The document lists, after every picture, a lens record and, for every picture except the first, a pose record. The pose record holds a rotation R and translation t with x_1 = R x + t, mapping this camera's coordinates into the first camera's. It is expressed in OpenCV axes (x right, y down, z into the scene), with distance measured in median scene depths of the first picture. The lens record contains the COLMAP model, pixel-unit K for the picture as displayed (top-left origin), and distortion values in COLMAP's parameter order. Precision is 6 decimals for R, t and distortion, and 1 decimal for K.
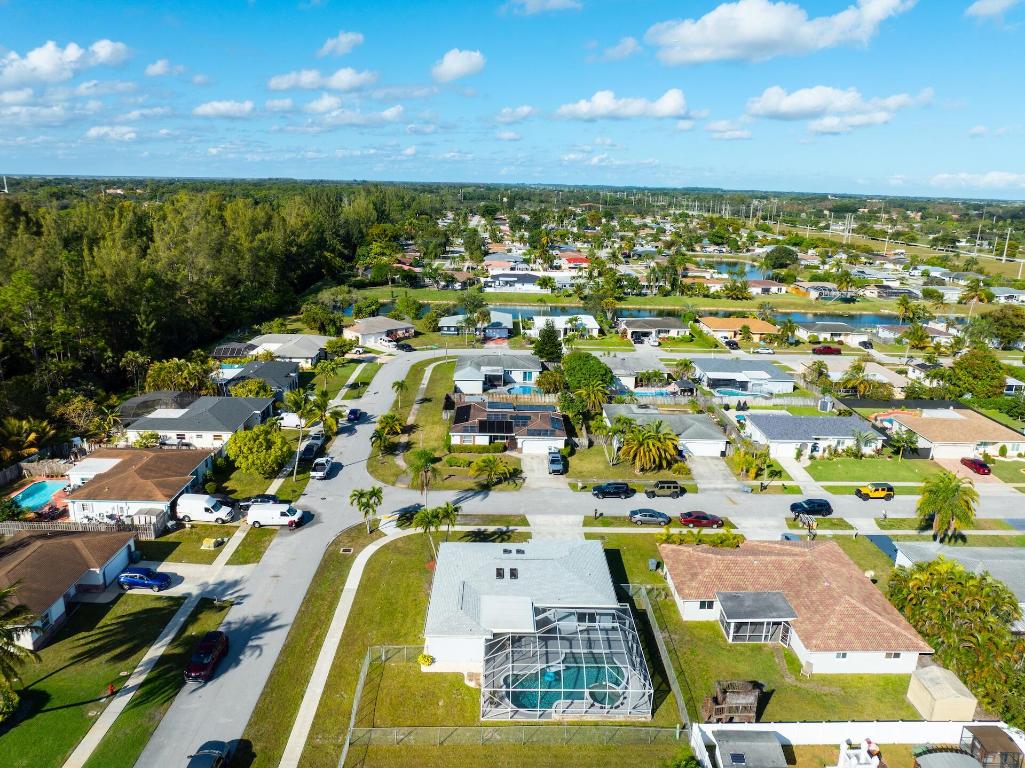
lens RADIAL K [[722.0, 0, 512.5], [0, 722.0, 384.0], [0, 0, 1]] dist [-0.009069, -0.003185]
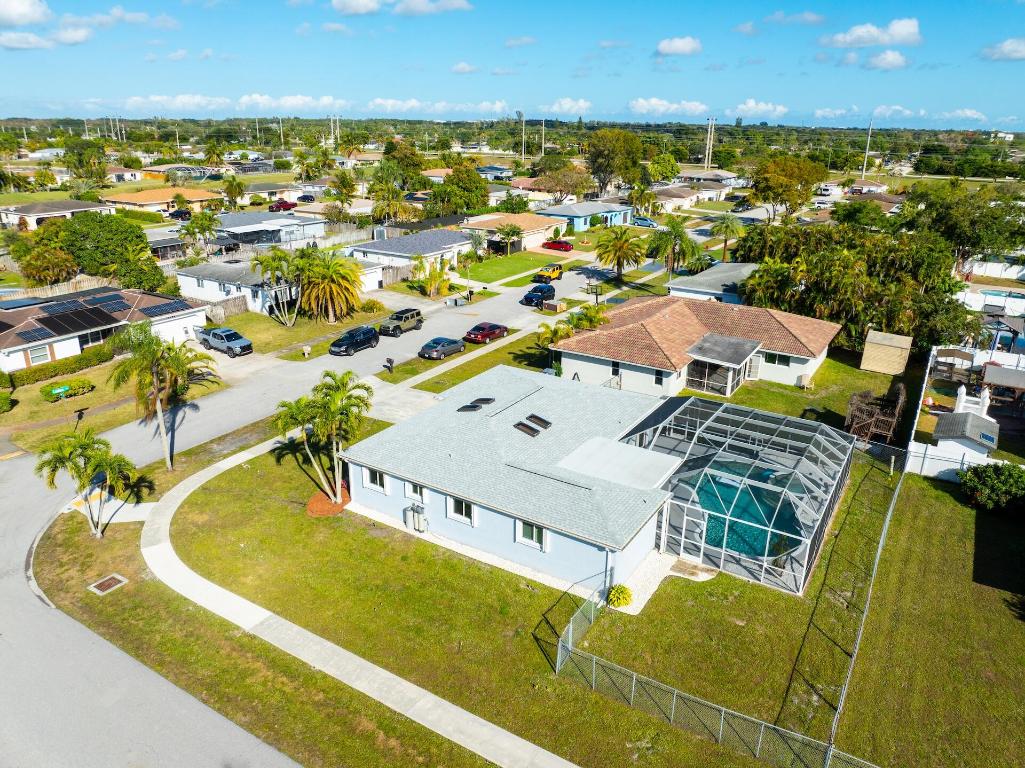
lens RADIAL K [[722.0, 0, 512.5], [0, 722.0, 384.0], [0, 0, 1]] dist [-0.009069, -0.003185]
pose [[0.554275, -0.308539, 0.773035, -0.338843], [0.234665, 0.949007, 0.210517, 0.082542], [-0.798569, 0.064720, 0.598414, 0.507857]]
